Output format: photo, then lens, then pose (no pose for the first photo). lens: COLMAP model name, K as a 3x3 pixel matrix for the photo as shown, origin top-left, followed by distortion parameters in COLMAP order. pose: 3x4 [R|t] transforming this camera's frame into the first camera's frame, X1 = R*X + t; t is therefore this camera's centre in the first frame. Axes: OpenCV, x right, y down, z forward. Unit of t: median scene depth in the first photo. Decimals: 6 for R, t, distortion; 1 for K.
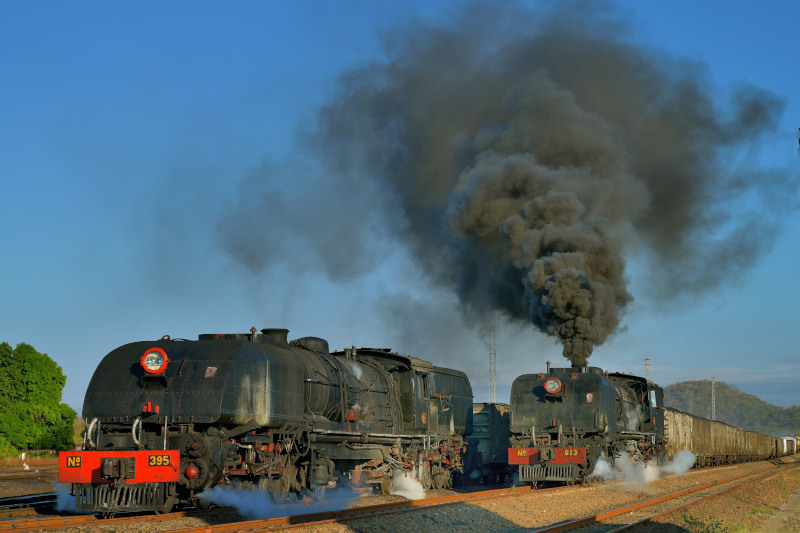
lens RADIAL K [[1580.2, 0, 405.6], [0, 1580.2, 260.1], [0, 0, 1]] dist [0.198392, 0.000000]
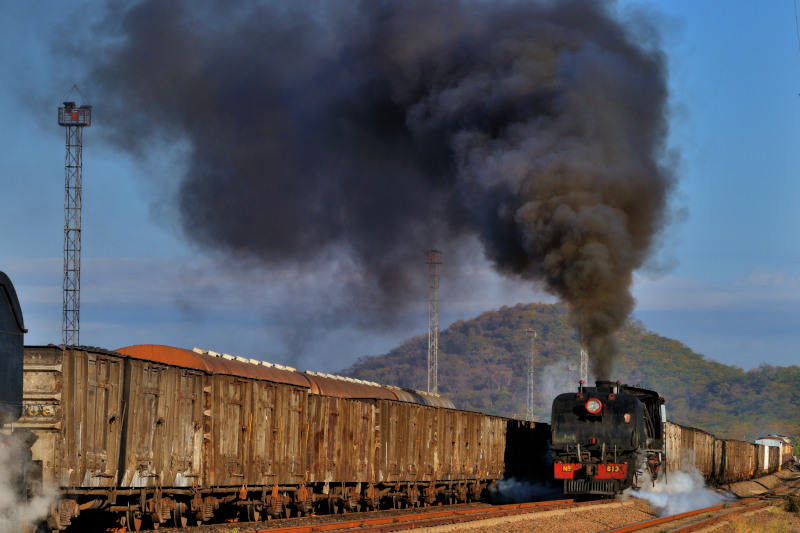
lens RADIAL K [[4050.5, 0, 399.1], [0, 4050.5, 268.2], [0, 0, 1]] dist [0.682702, 0.000000]
pose [[0.988710, 0.027966, 0.147209, -0.430667], [-0.038550, 0.996834, 0.069546, -0.193530], [-0.144798, -0.074435, 0.986657, -1.628315]]
